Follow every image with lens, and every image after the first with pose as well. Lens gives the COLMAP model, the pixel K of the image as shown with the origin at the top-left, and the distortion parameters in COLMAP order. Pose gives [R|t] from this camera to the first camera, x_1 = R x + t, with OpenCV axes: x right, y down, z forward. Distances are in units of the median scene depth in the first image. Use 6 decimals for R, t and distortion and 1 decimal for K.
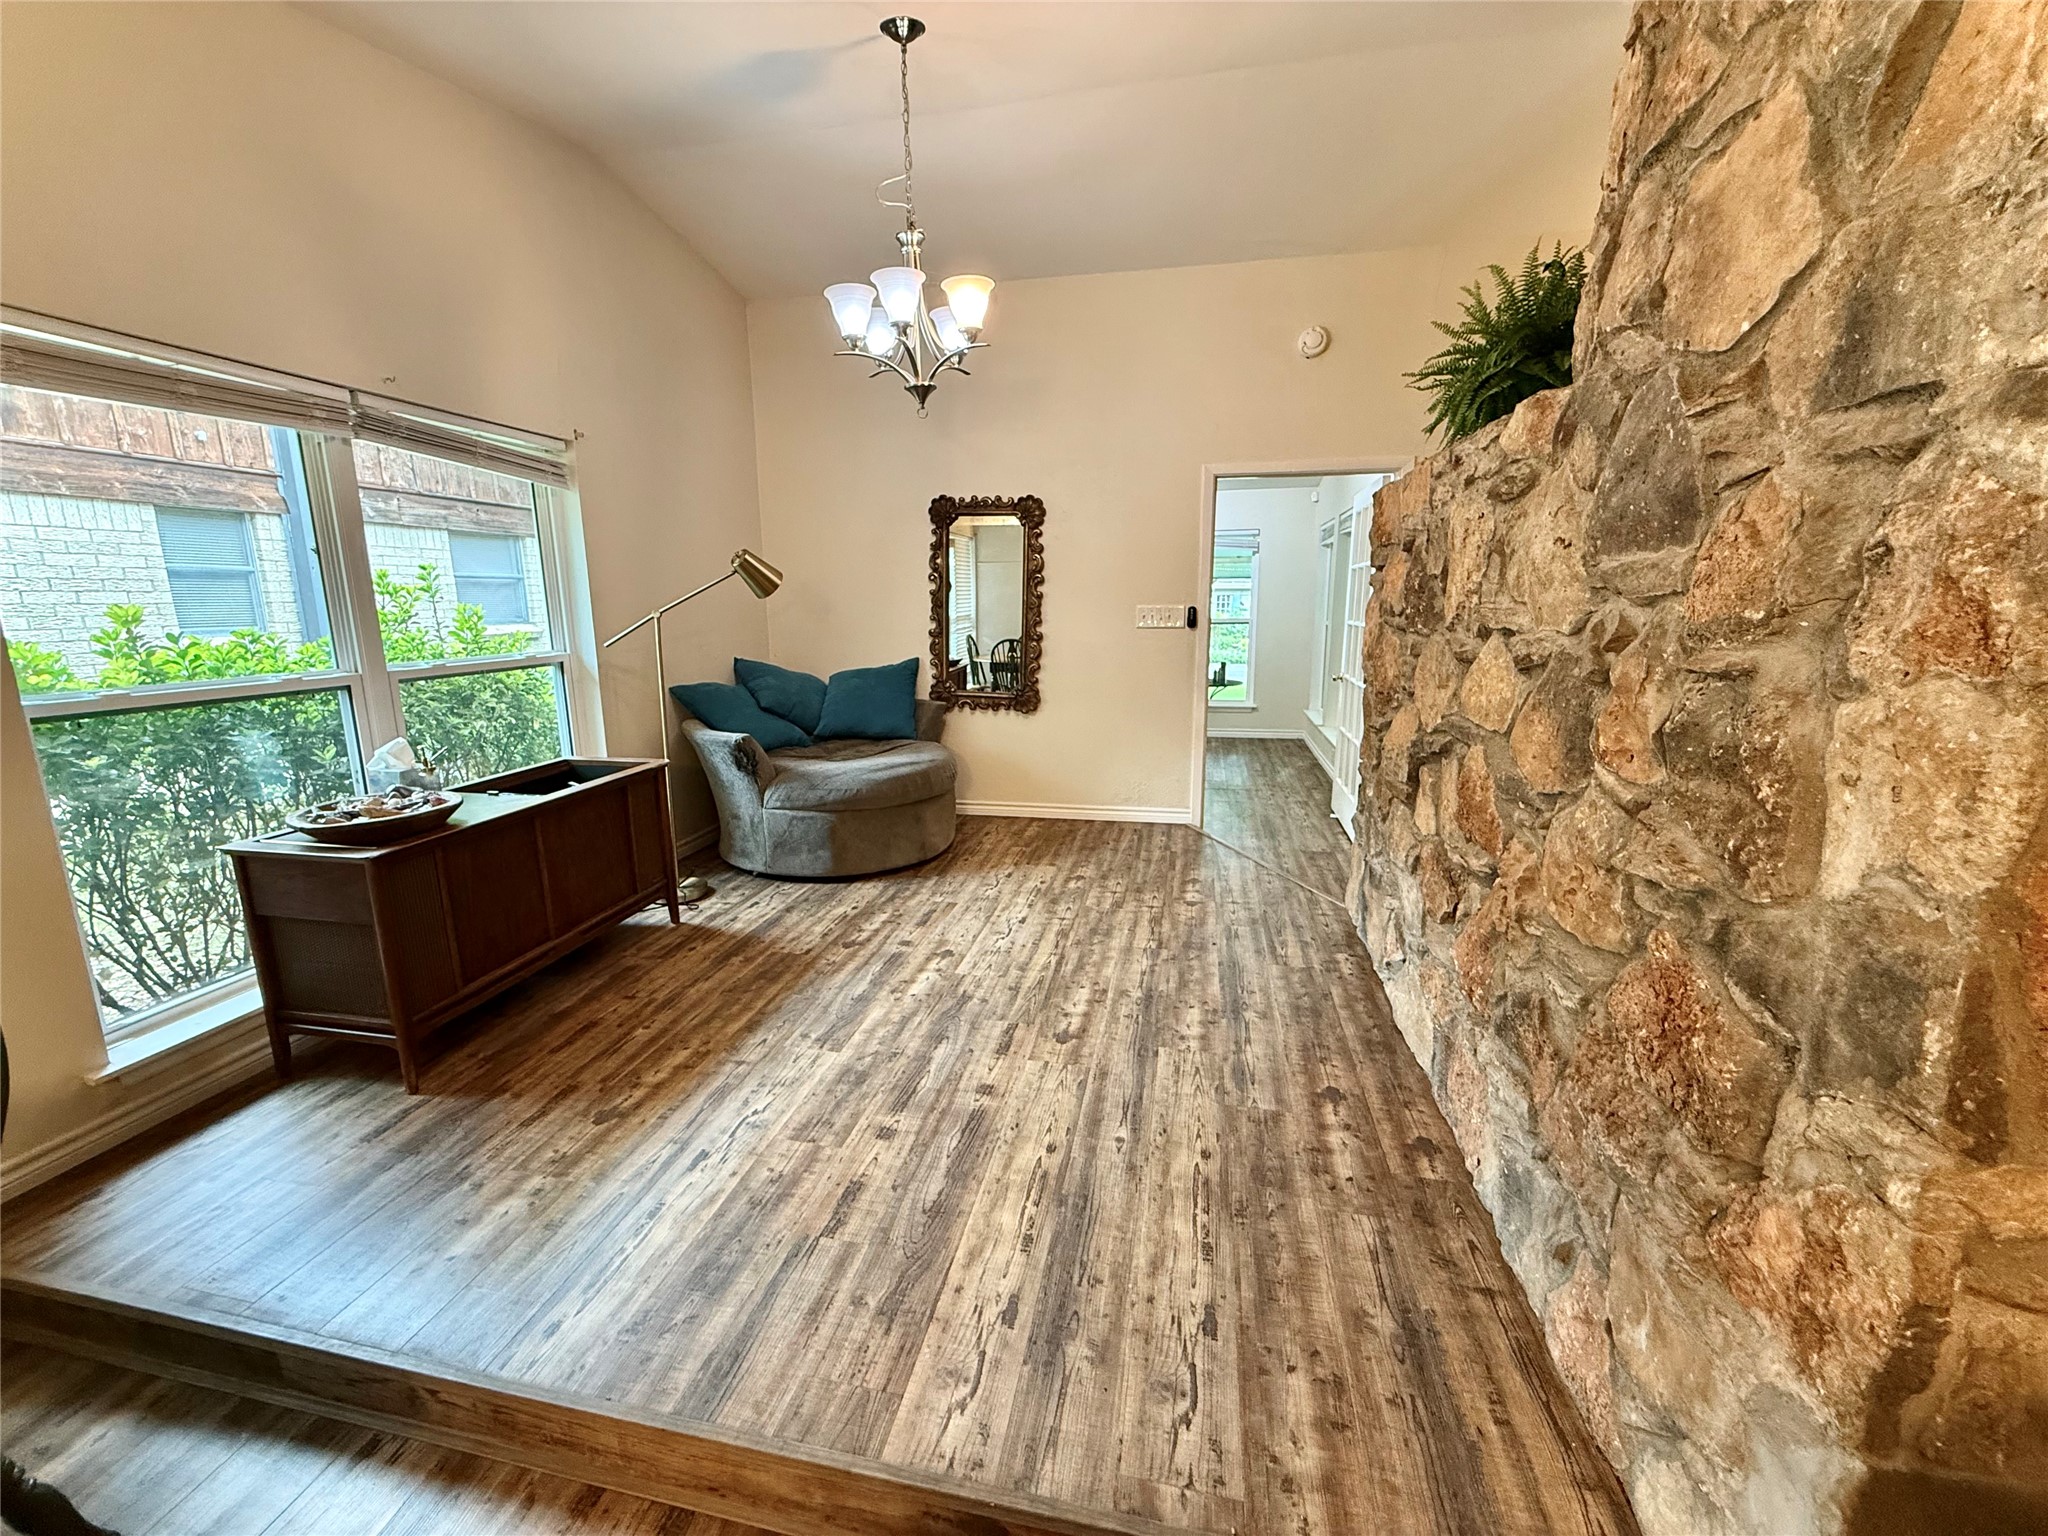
lens RADIAL K [[815.7, 0, 1024.0], [0, 815.7, 768.0], [0, 0, 1]] dist [-0.001976, -0.000163]
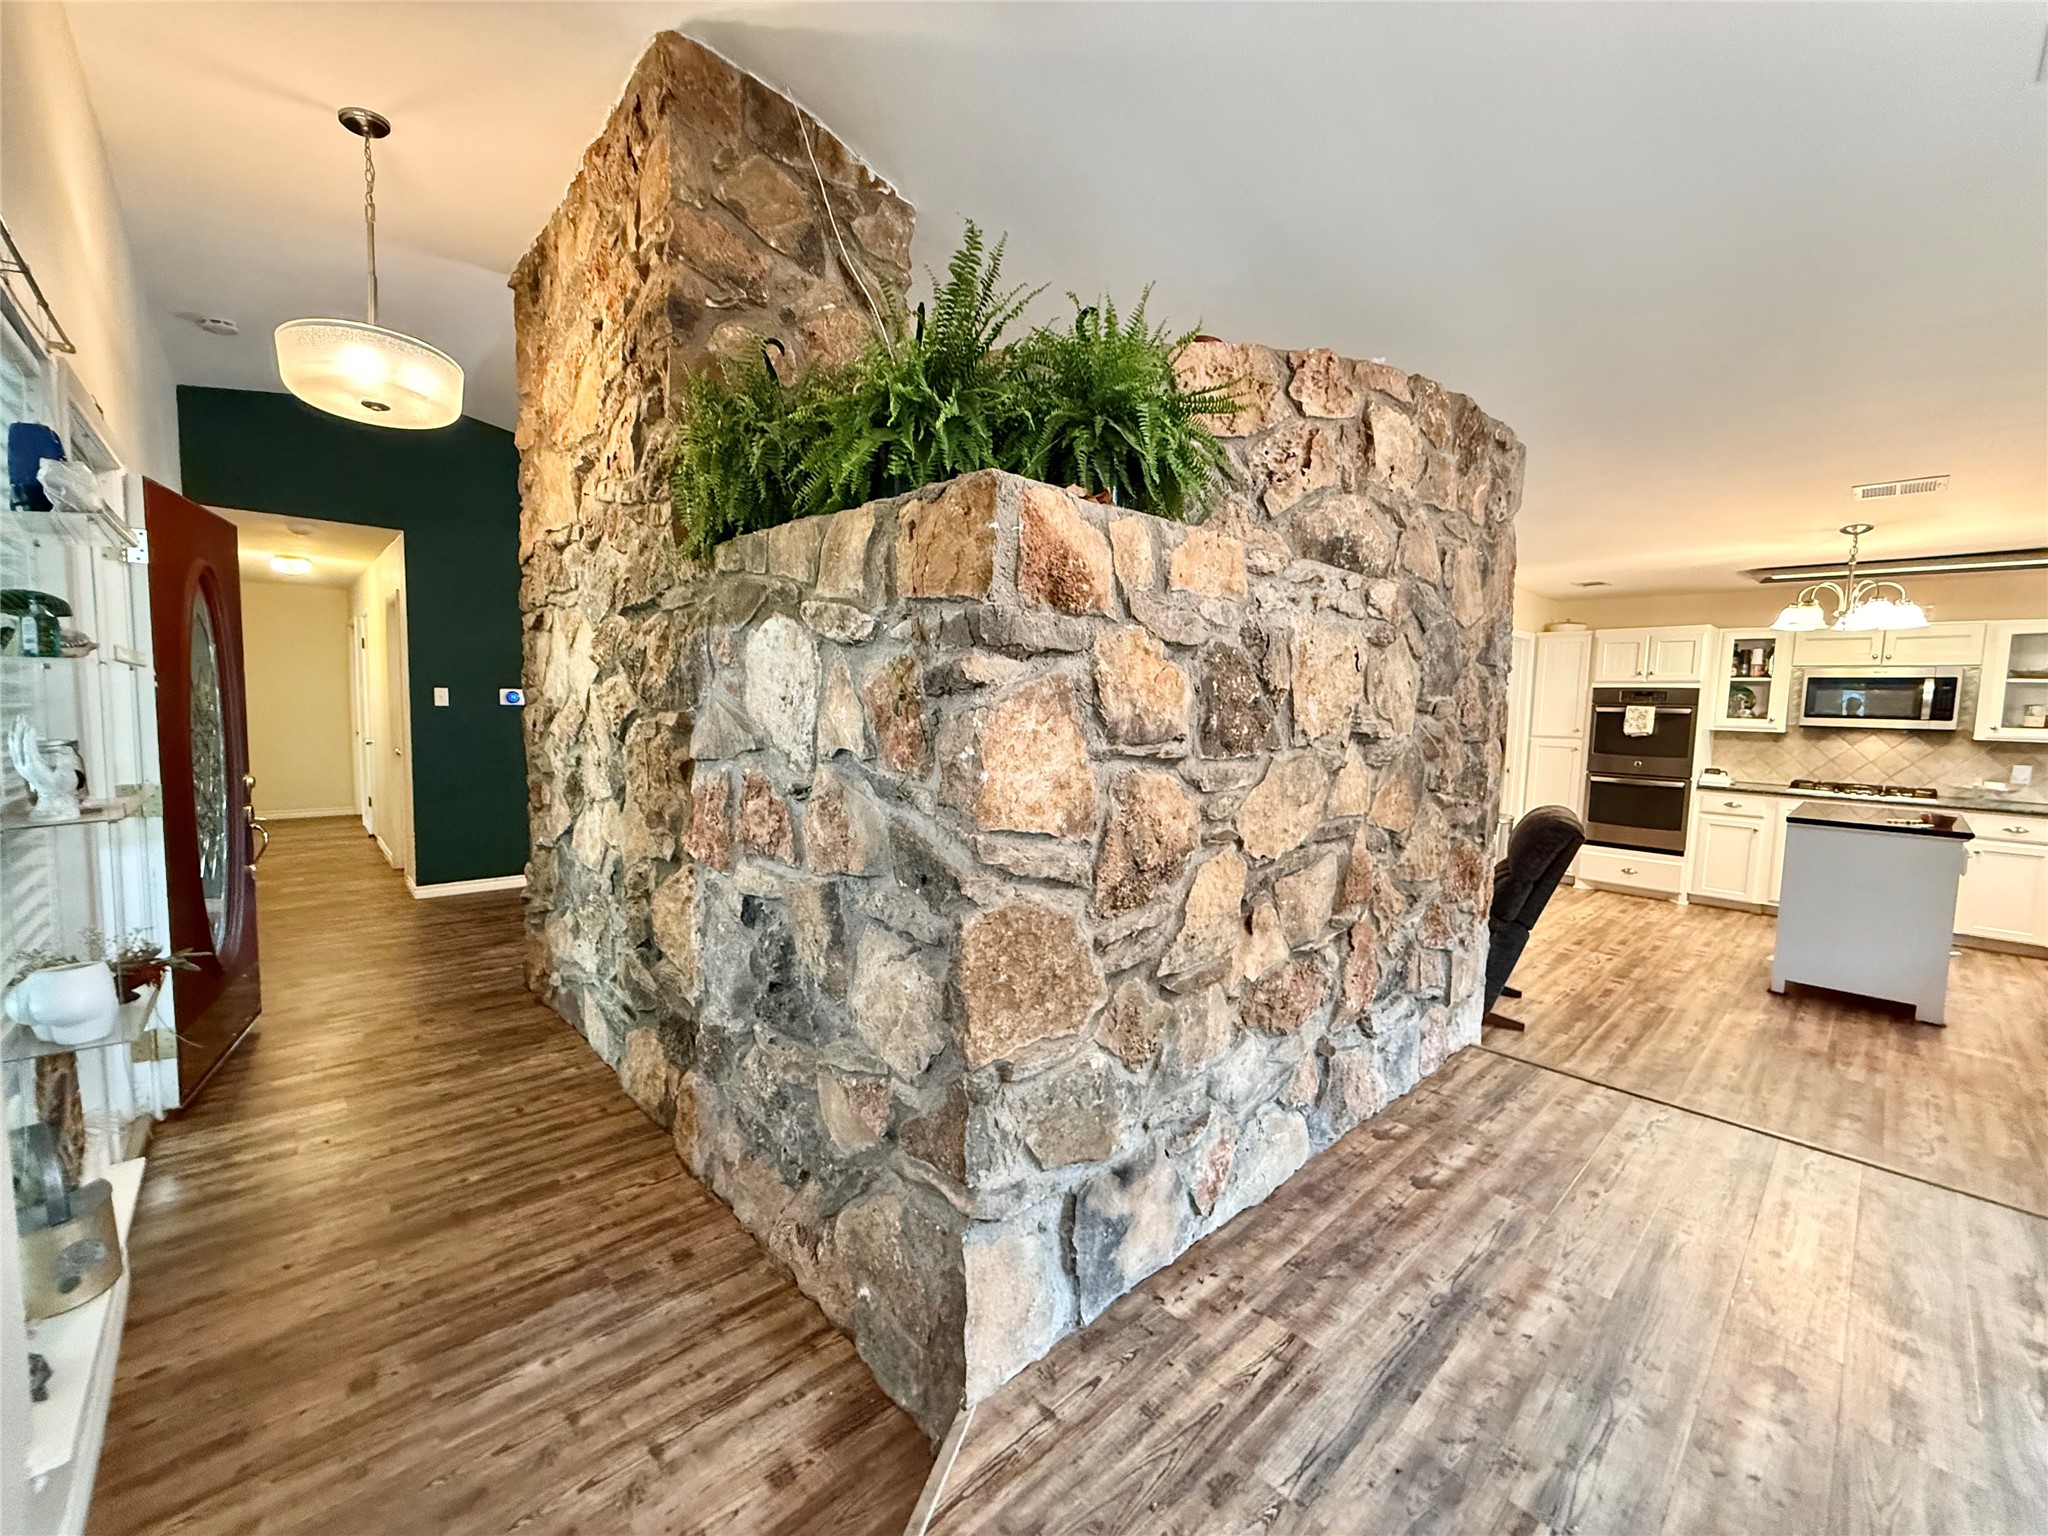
lens RADIAL K [[815.0, 0, 1014.9], [0, 815.0, 781.1], [0, 0, 1]] dist [-0.000386, -0.000219]
pose [[-0.813405, -0.072826, 0.577121, 0.206554], [0.097966, 0.960811, 0.259318, -0.364027], [-0.573389, 0.267469, -0.774394, 1.712815]]
